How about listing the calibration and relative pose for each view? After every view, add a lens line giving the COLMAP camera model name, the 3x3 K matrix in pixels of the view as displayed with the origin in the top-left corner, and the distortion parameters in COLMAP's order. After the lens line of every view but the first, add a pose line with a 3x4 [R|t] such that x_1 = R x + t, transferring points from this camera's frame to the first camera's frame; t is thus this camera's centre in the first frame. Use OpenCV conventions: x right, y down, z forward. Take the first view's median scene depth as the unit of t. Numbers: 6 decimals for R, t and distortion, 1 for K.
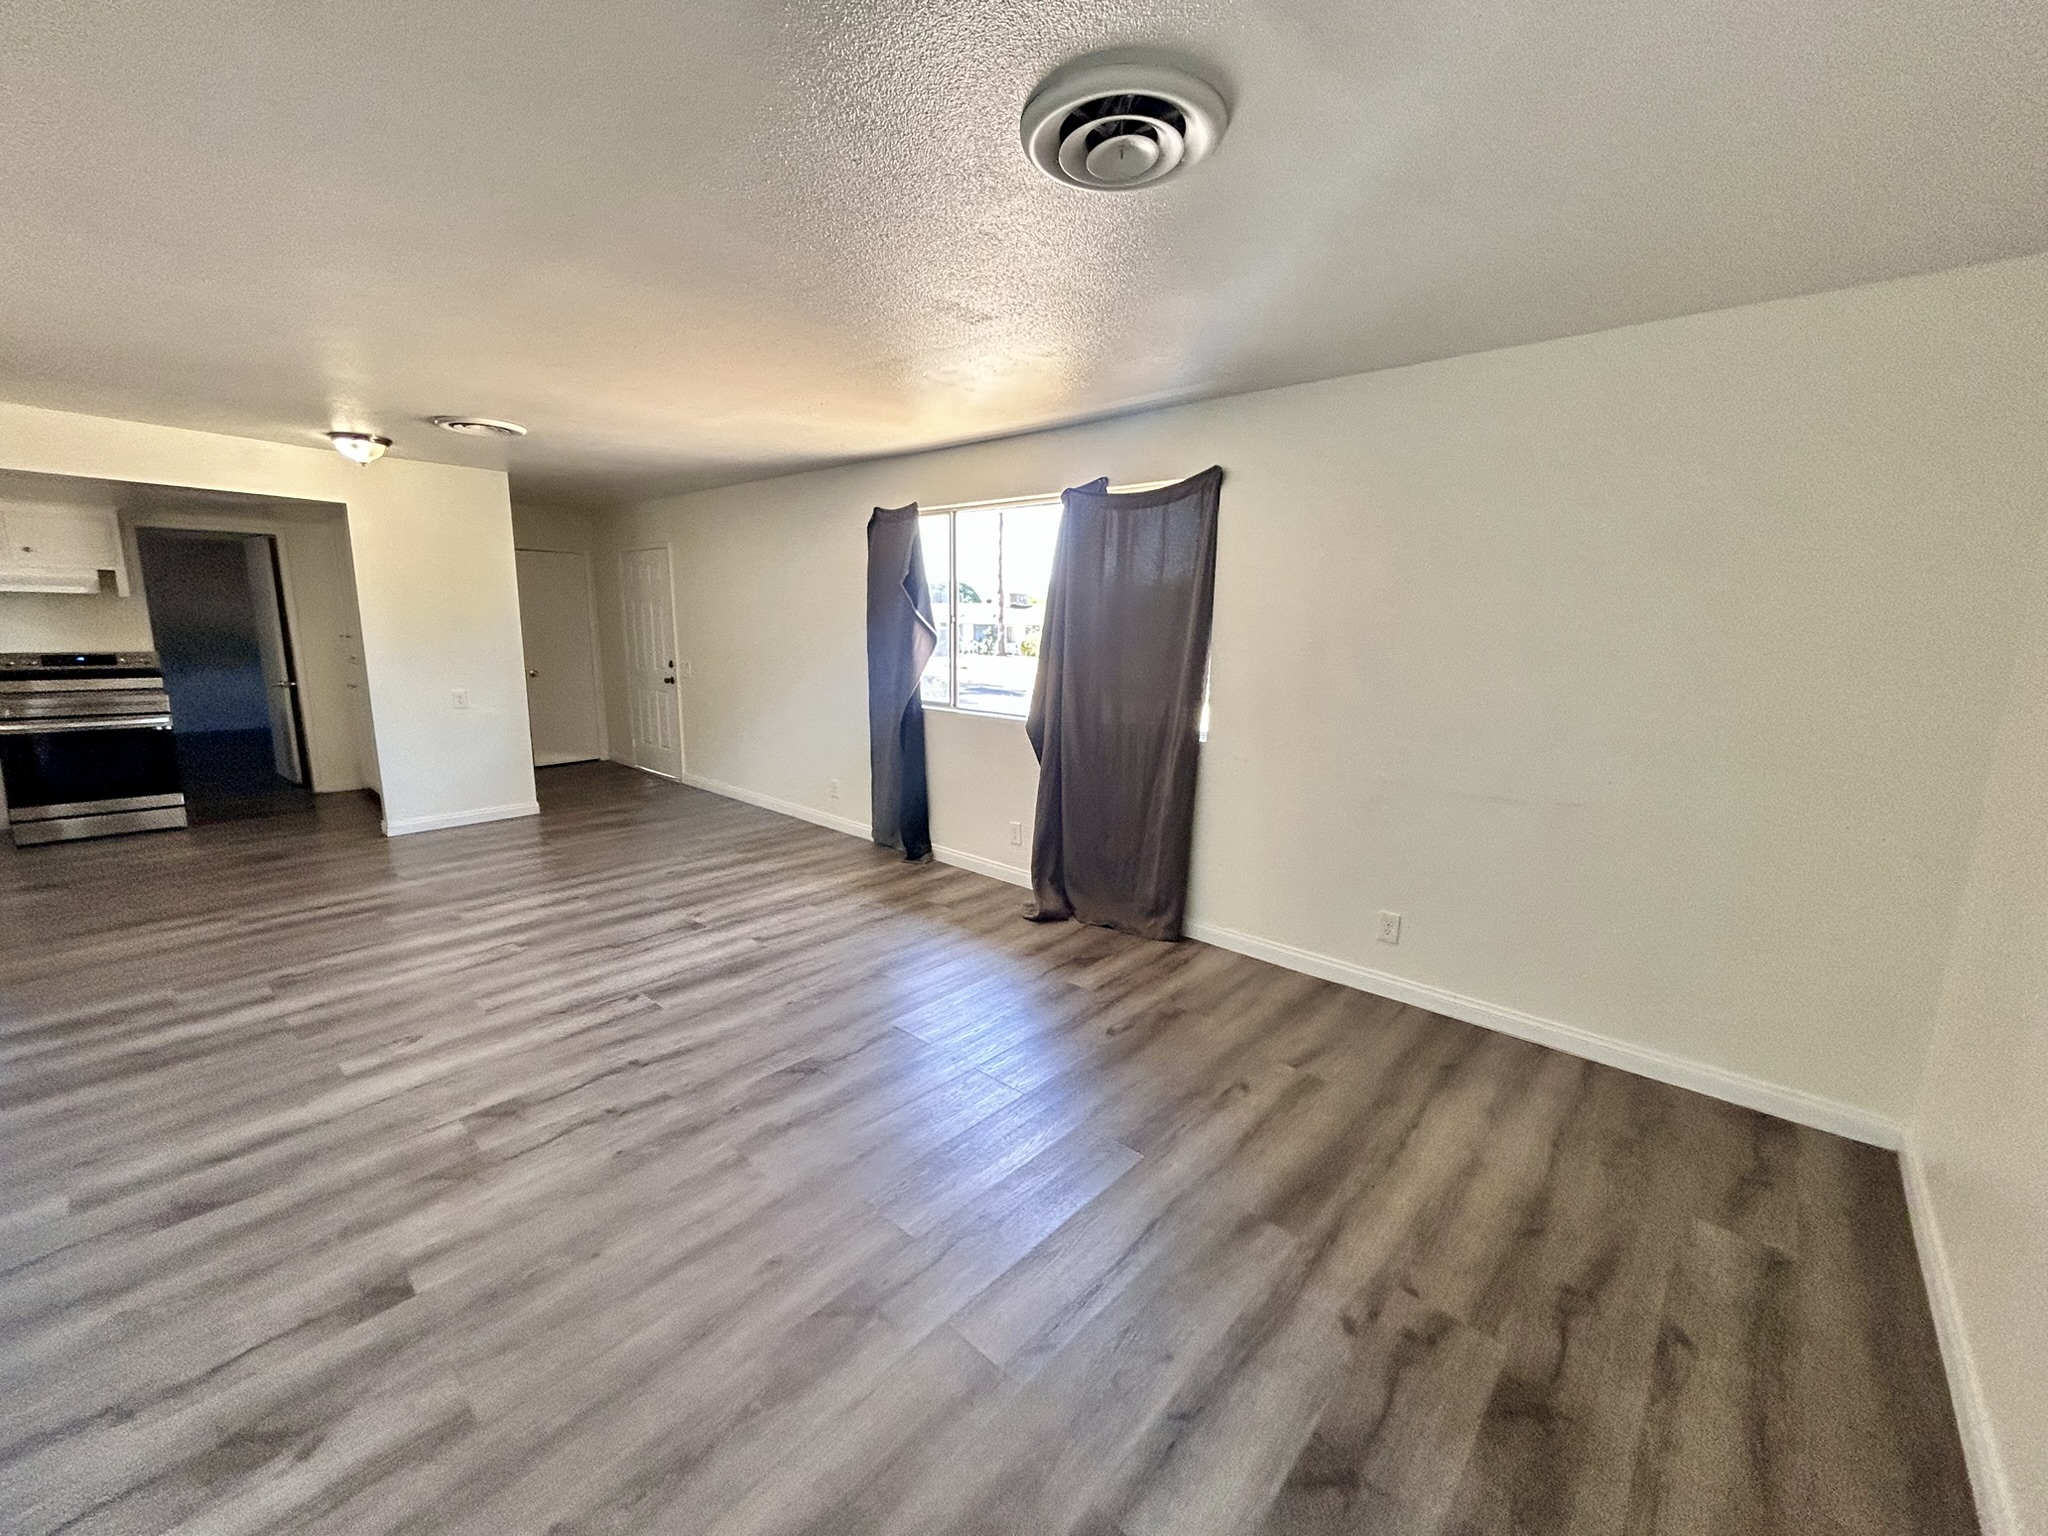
lens RADIAL K [[828.2, 0, 1021.4], [0, 828.2, 761.6], [0, 0, 1]] dist [-0.001231, 0.000499]
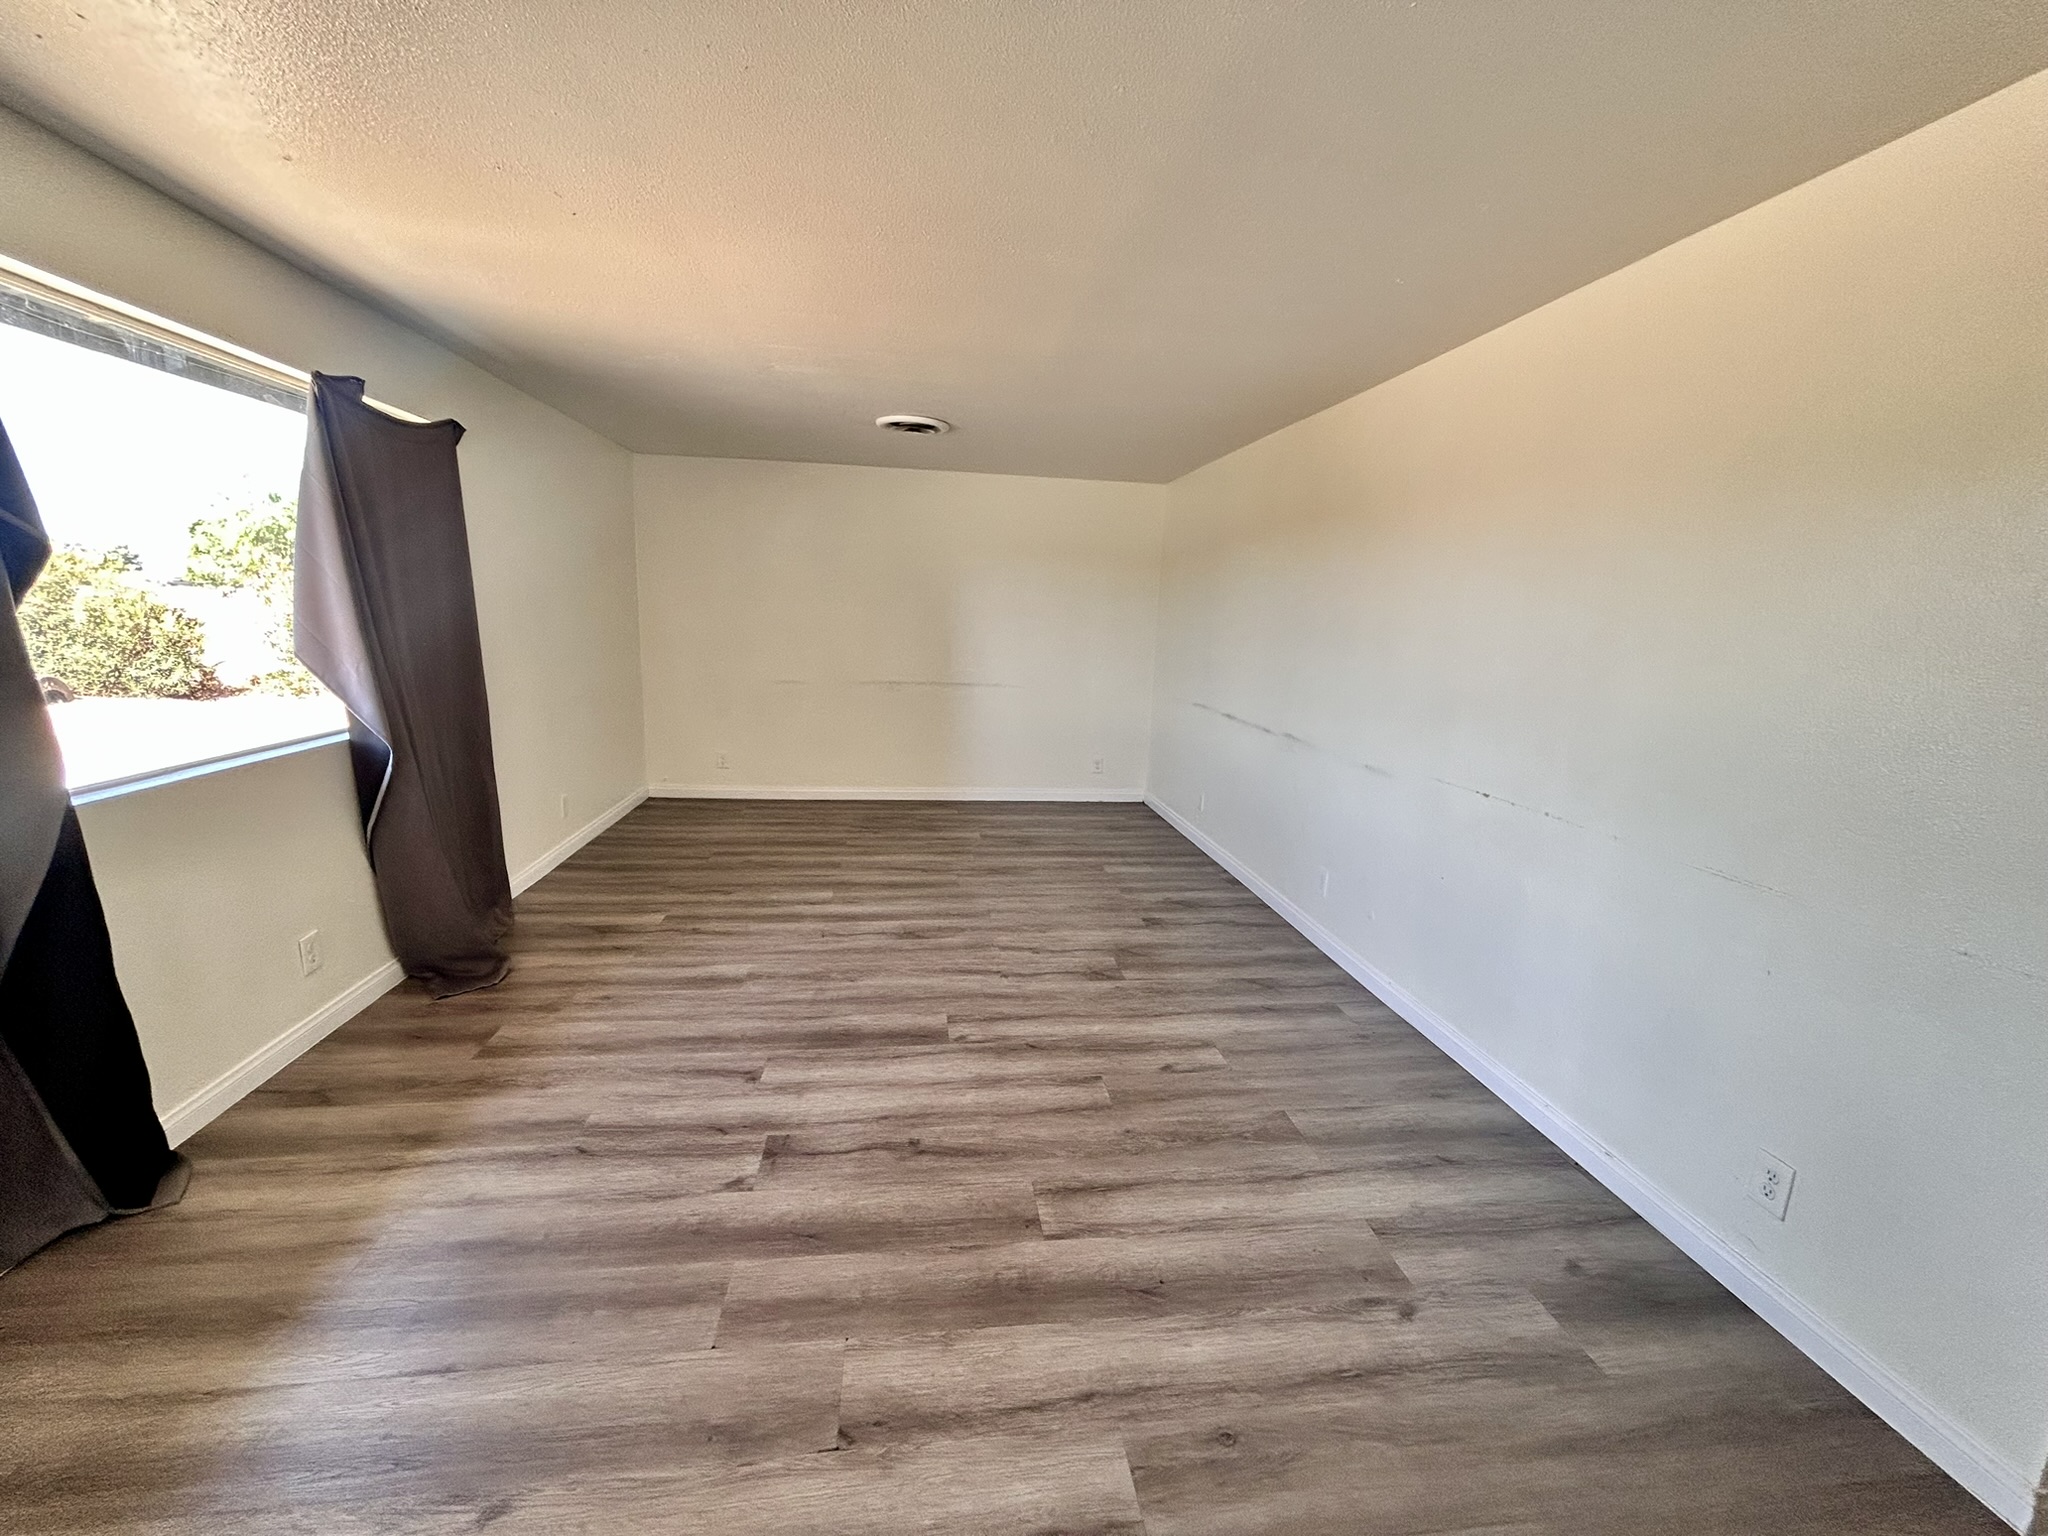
lens RADIAL K [[828.2, 0, 1021.4], [0, 828.2, 761.6], [0, 0, 1]] dist [-0.001231, 0.000499]
pose [[-0.761030, -0.158880, 0.628960, -0.928382], [0.065309, 0.945854, 0.317953, -0.241859], [-0.645421, 0.283049, -0.709447, 1.359387]]
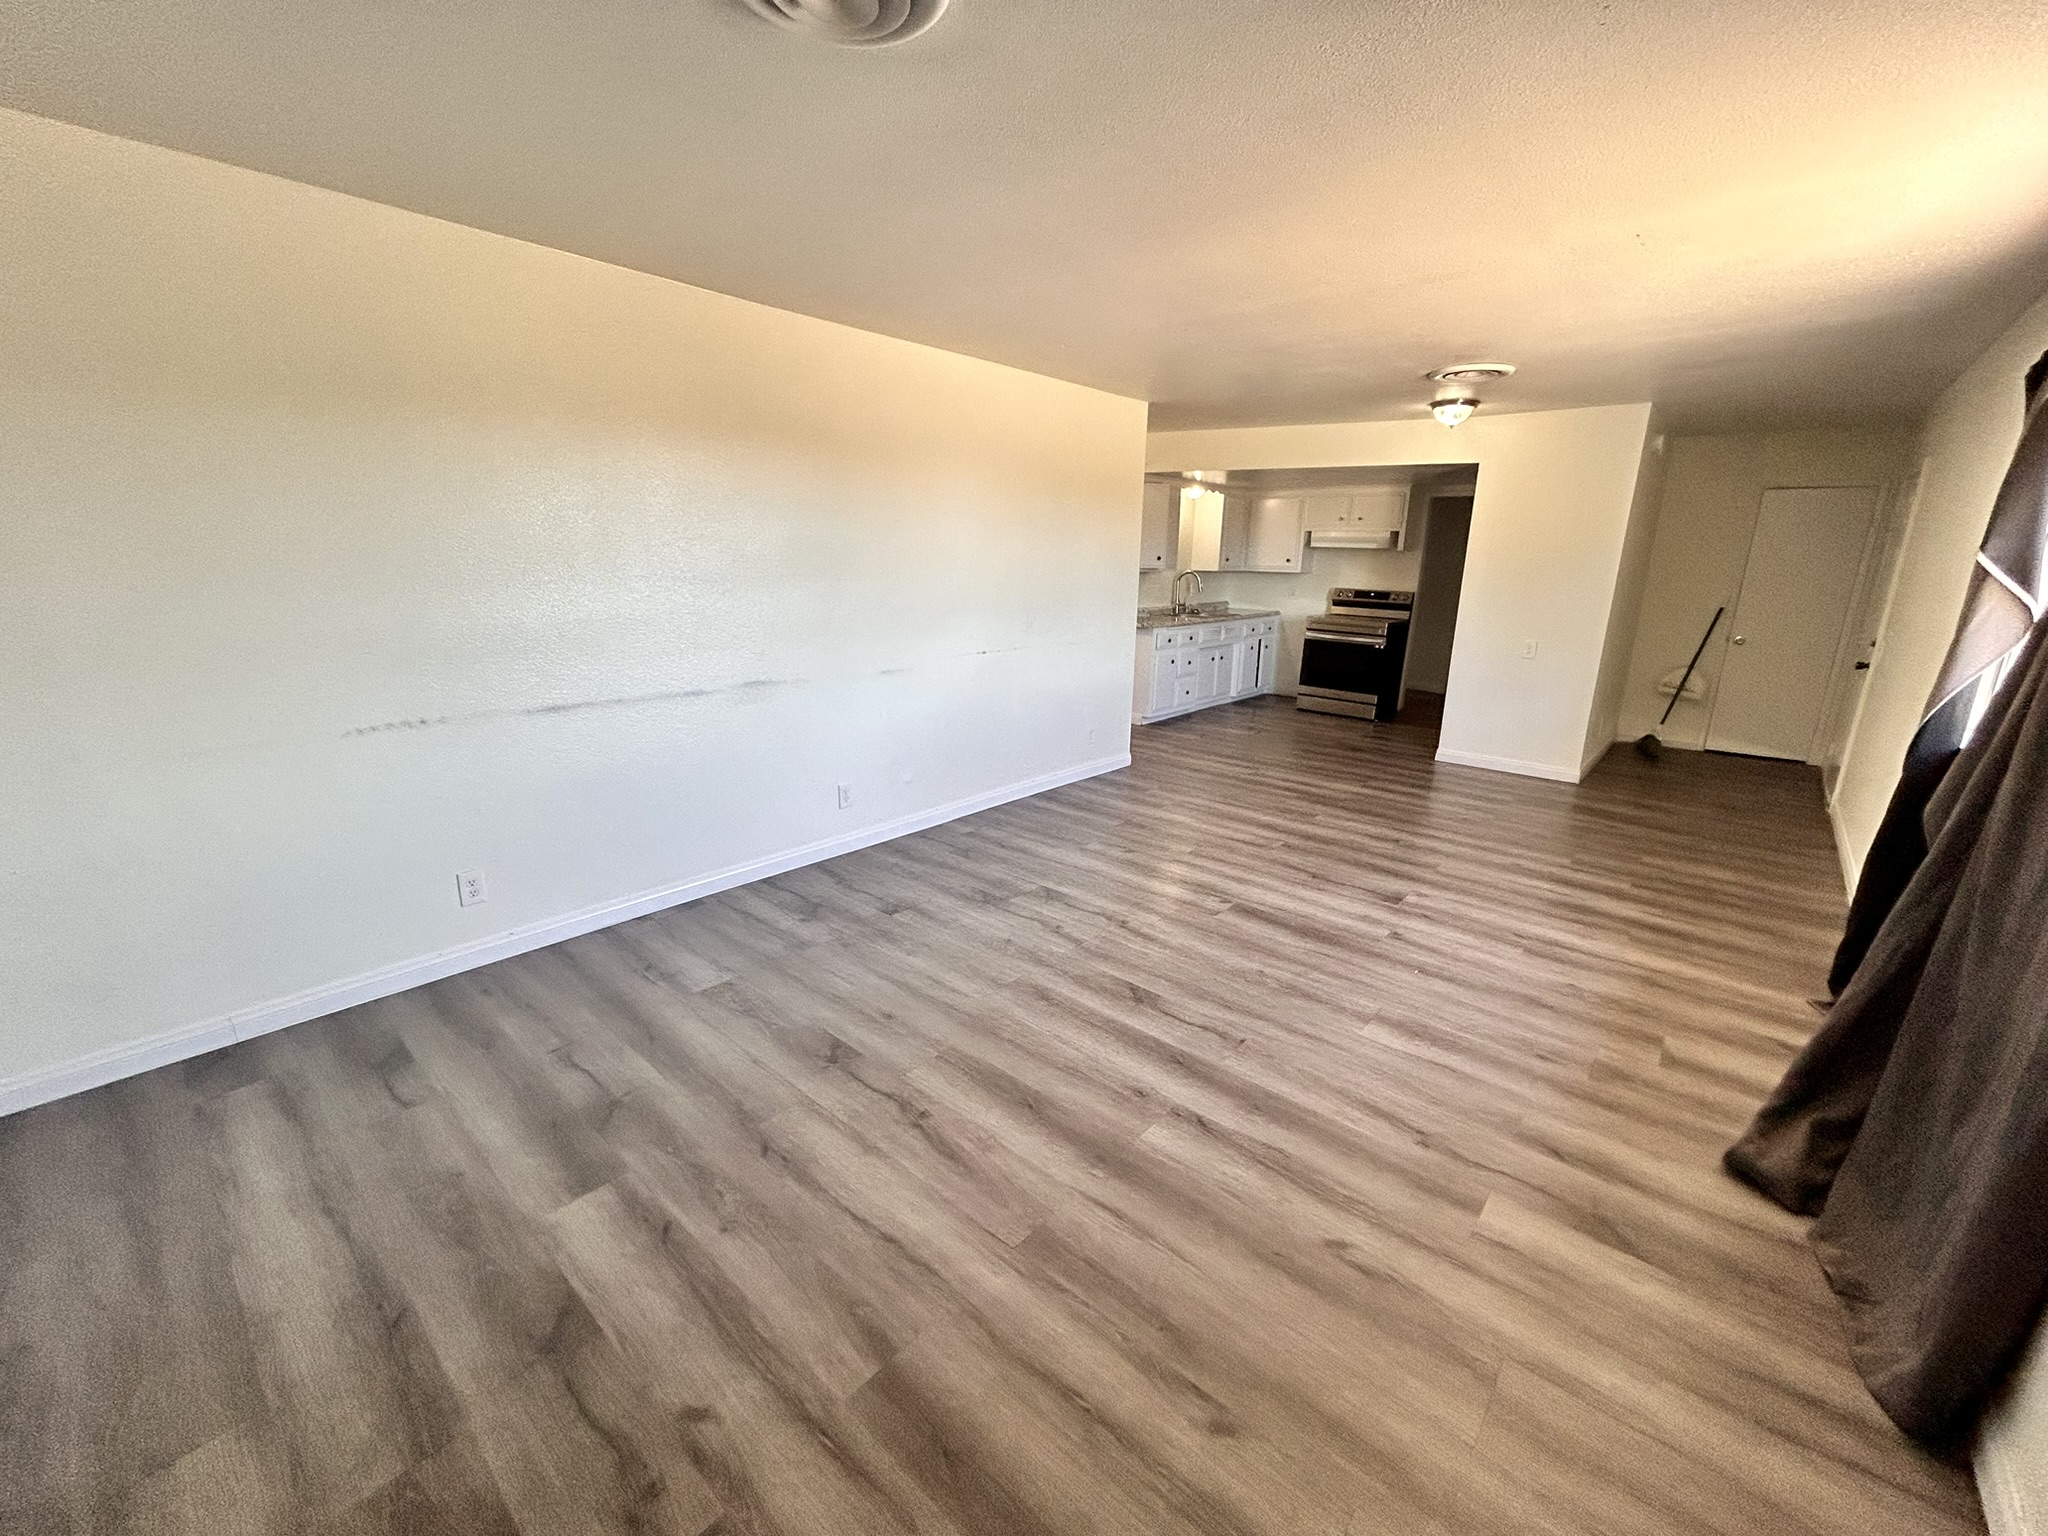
lens RADIAL K [[828.2, 0, 1021.4], [0, 828.2, 761.6], [0, 0, 1]] dist [-0.001231, 0.000499]
pose [[0.012092, 0.235232, -0.971864, 0.517355], [-0.193343, 0.954143, 0.228538, -0.088528], [0.981057, 0.185140, 0.057019, 0.572735]]
